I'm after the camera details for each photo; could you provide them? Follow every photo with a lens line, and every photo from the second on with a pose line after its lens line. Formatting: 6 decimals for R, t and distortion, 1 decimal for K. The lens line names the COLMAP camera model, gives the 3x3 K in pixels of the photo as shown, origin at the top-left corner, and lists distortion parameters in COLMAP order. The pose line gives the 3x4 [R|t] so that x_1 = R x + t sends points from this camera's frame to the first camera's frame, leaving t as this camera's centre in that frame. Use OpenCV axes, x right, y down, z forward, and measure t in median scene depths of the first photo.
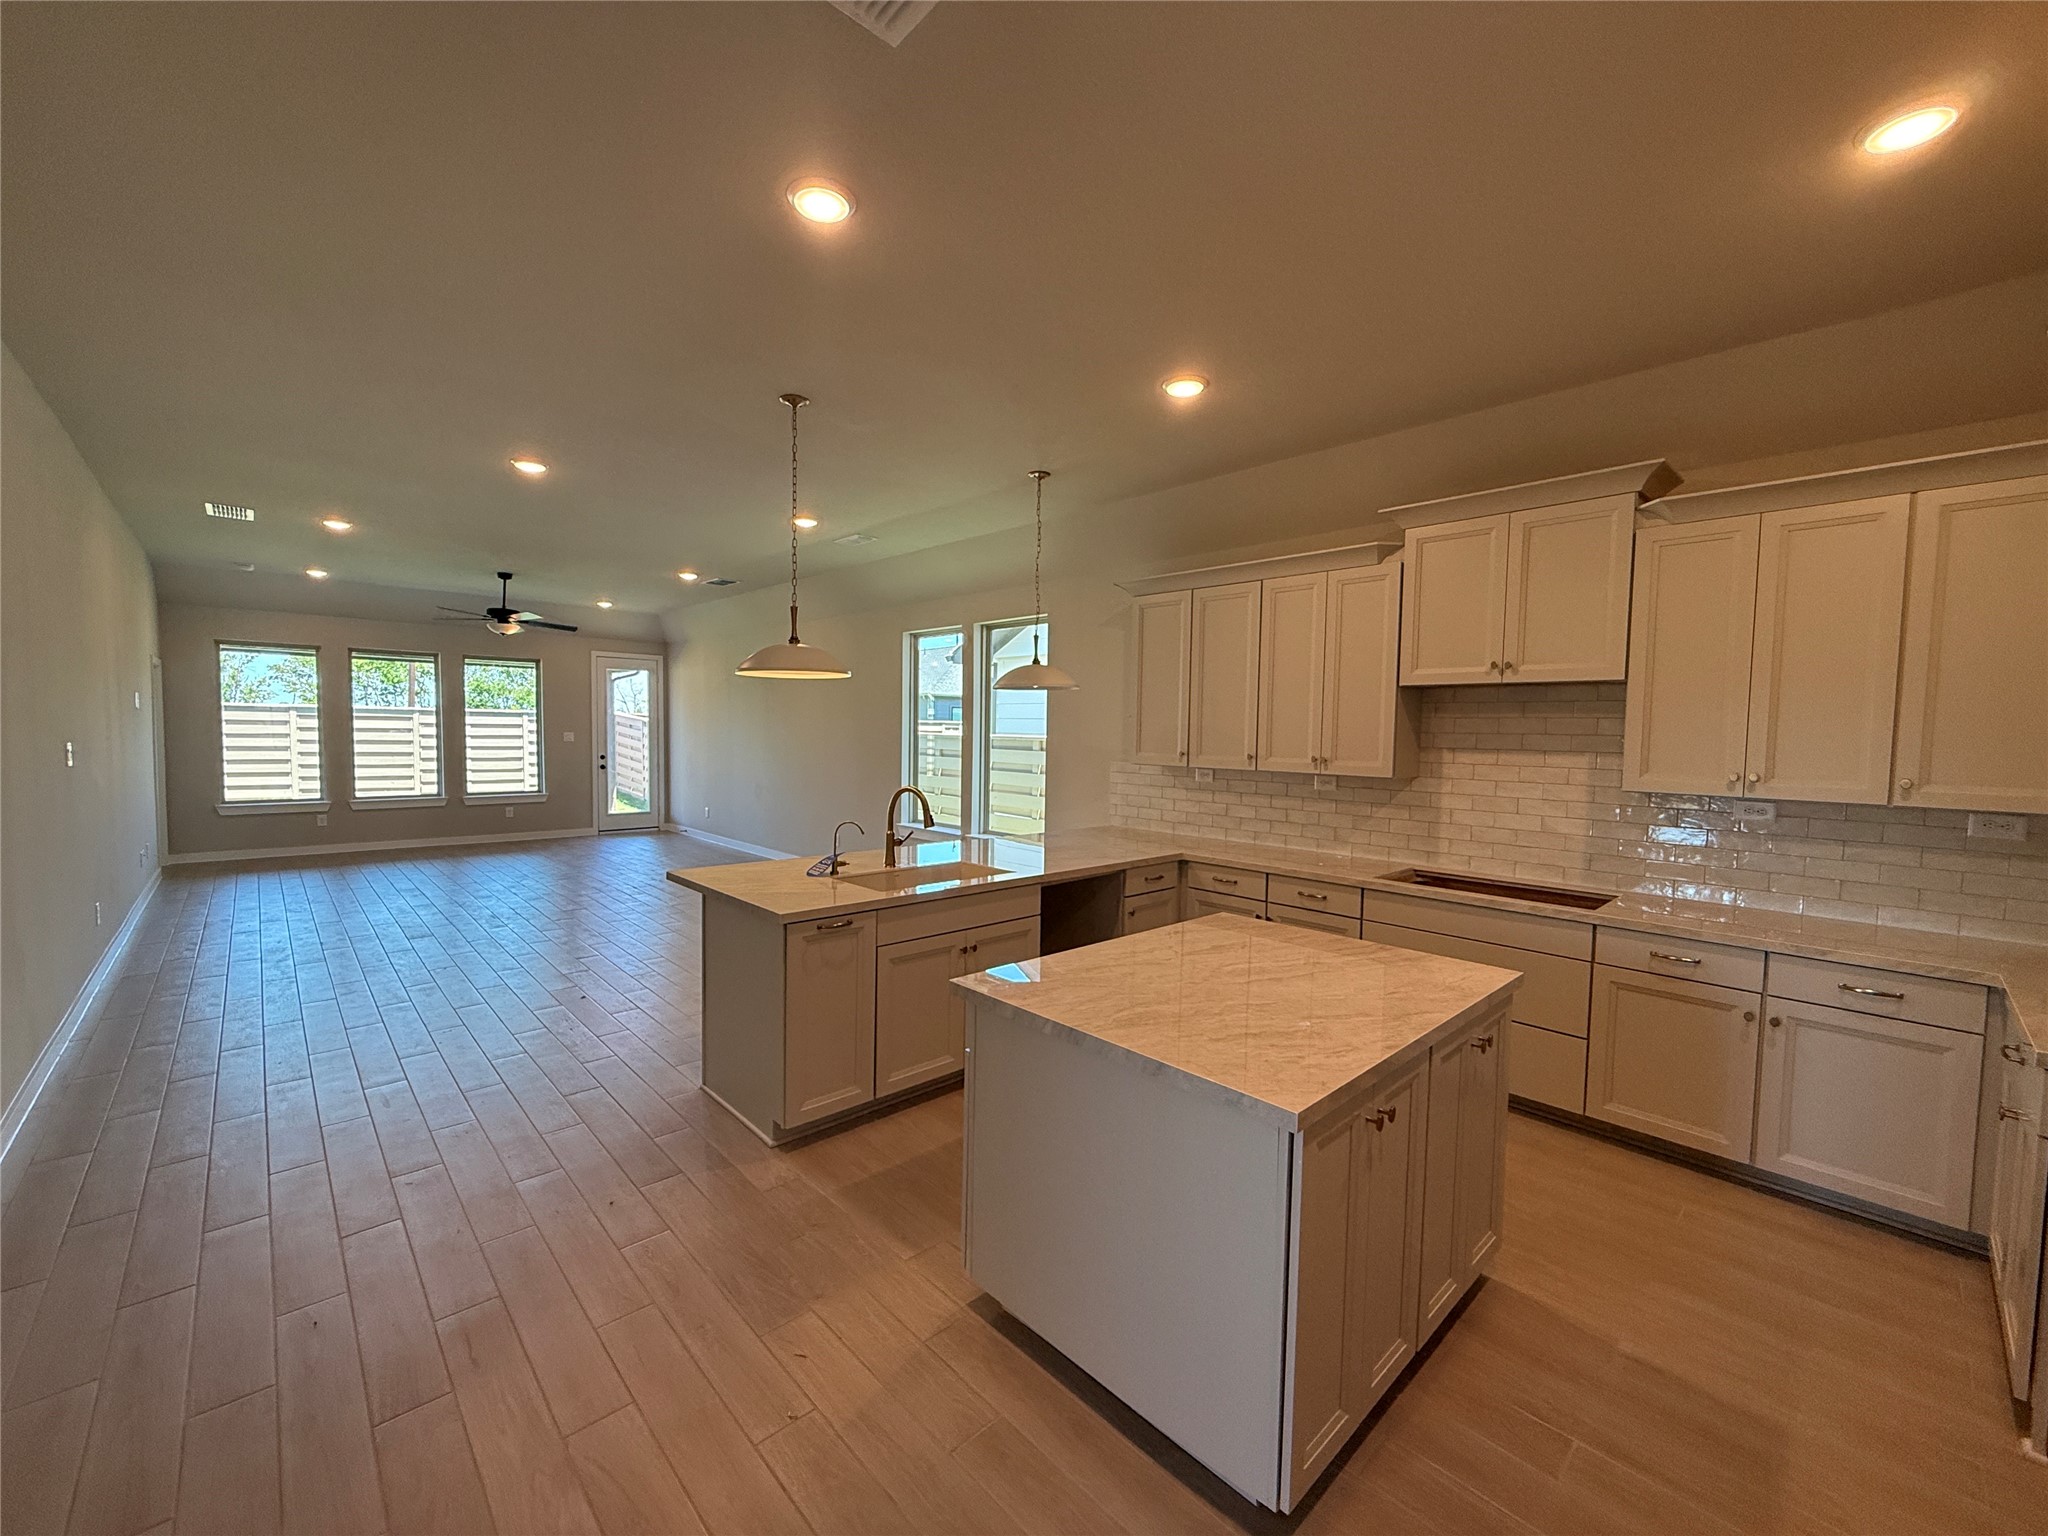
lens RADIAL K [[815.7, 0, 1021.3], [0, 815.7, 773.3], [0, 0, 1]] dist [0.000784, 0.000099]
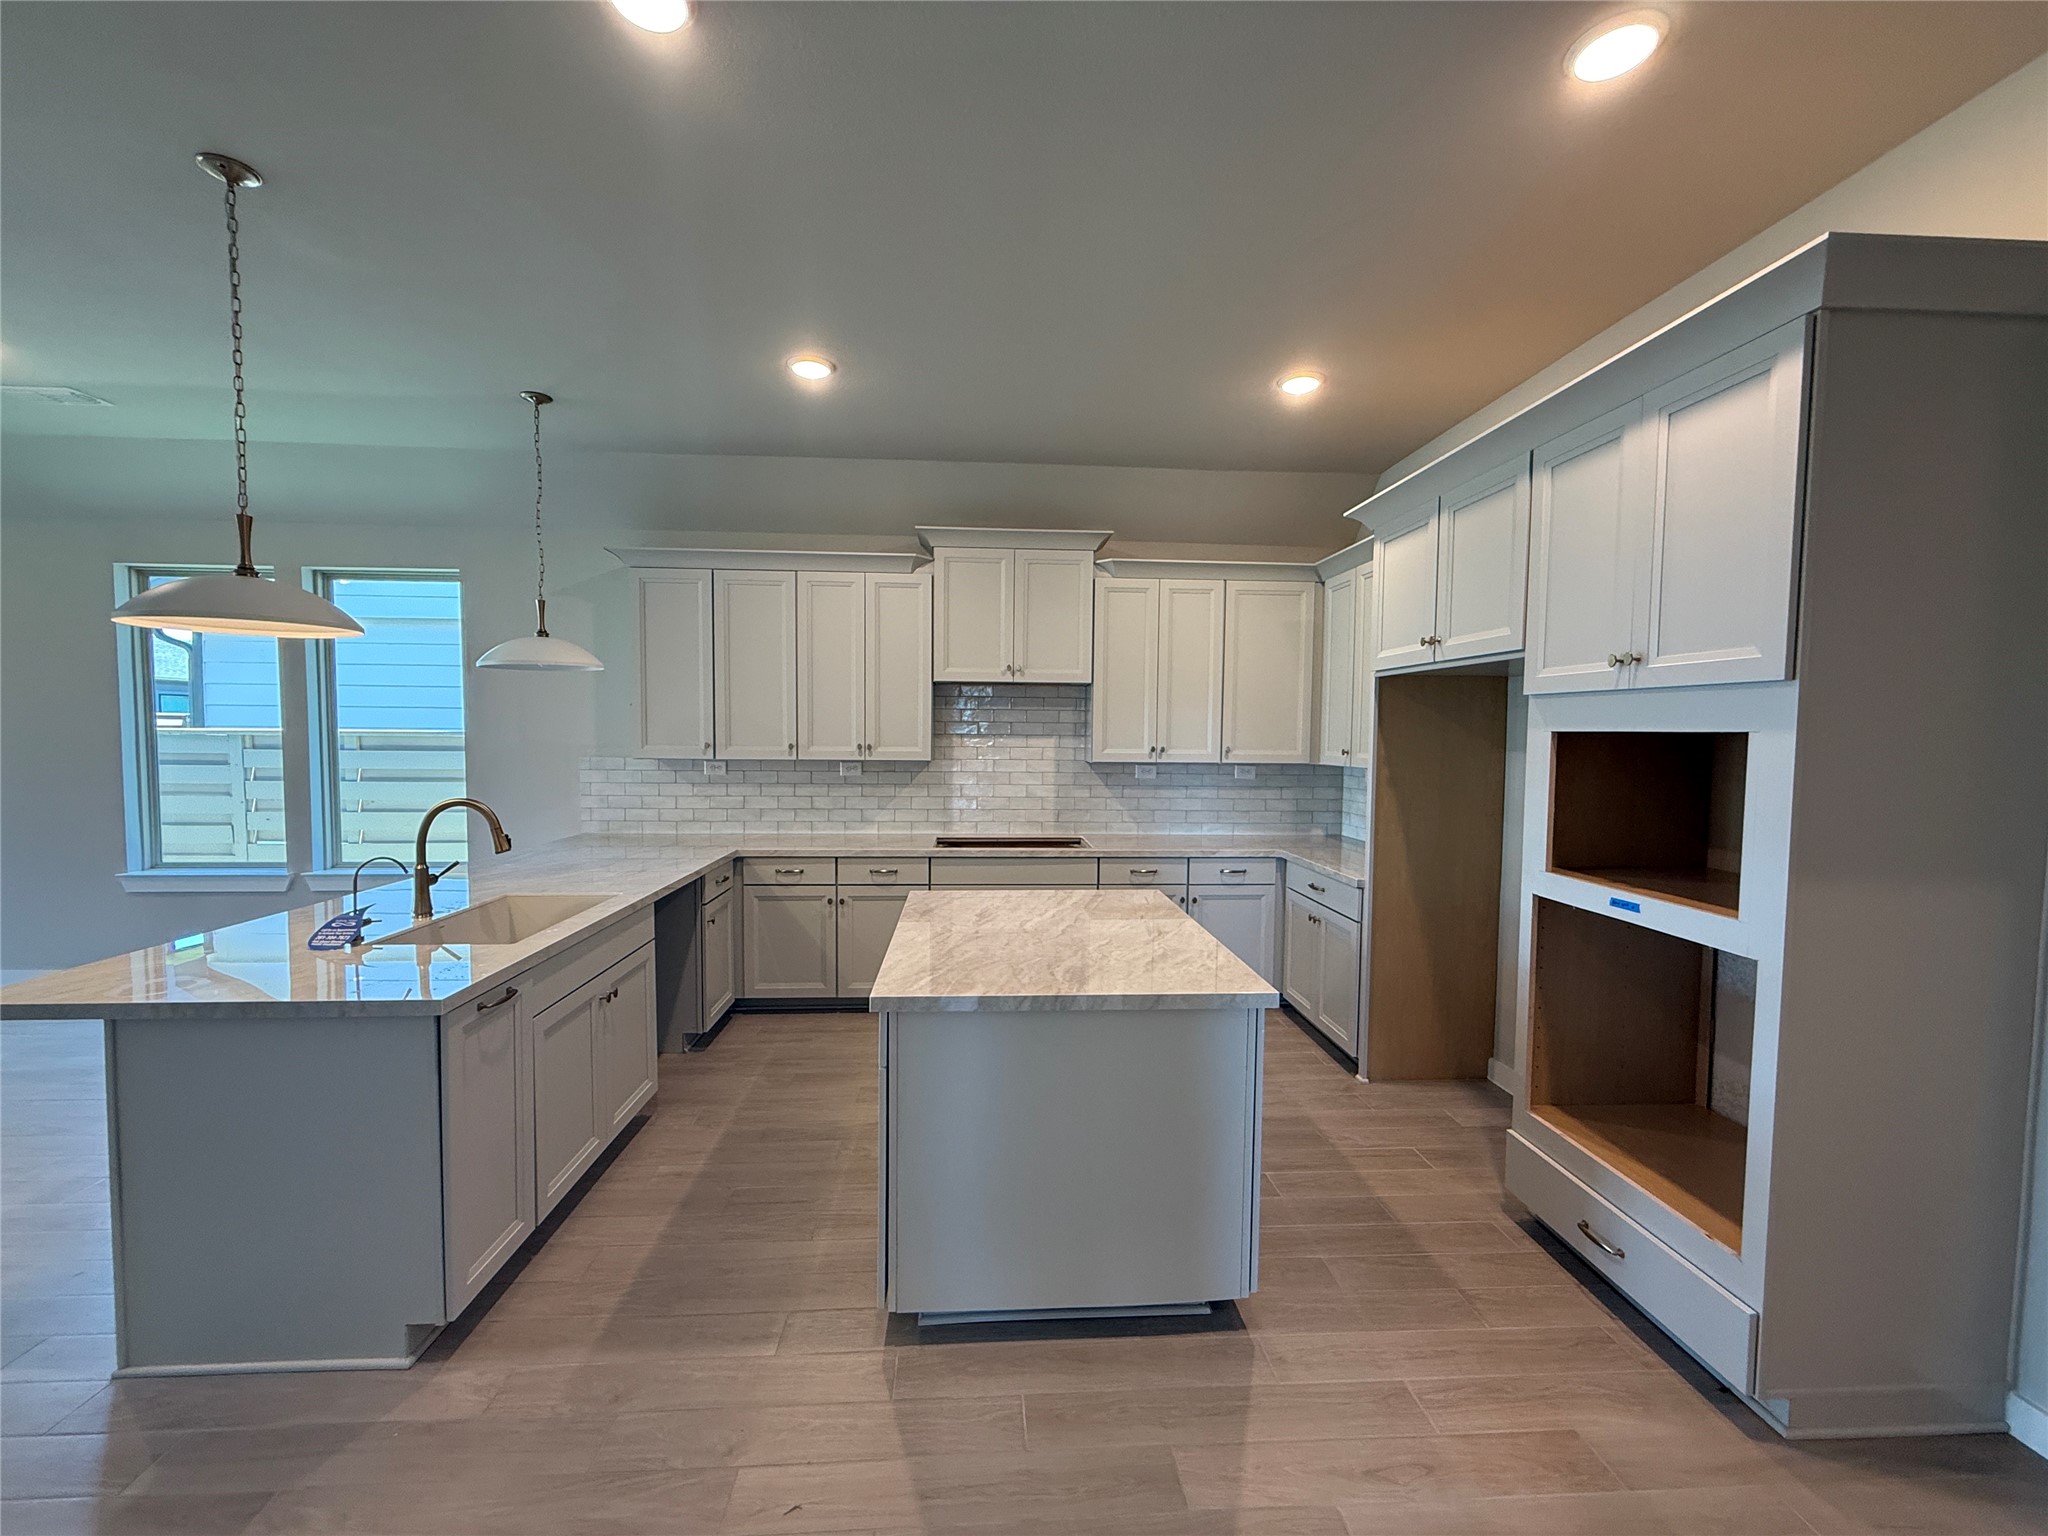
lens RADIAL K [[815.7, 0, 1023.6], [0, 815.7, 771.6], [0, 0, 1]] dist [0.000784, 0.000099]
pose [[0.639186, -0.049730, 0.767443, -0.357258], [0.043523, 0.998647, 0.028463, -0.006094], [-0.767820, 0.015208, 0.640485, 0.159743]]
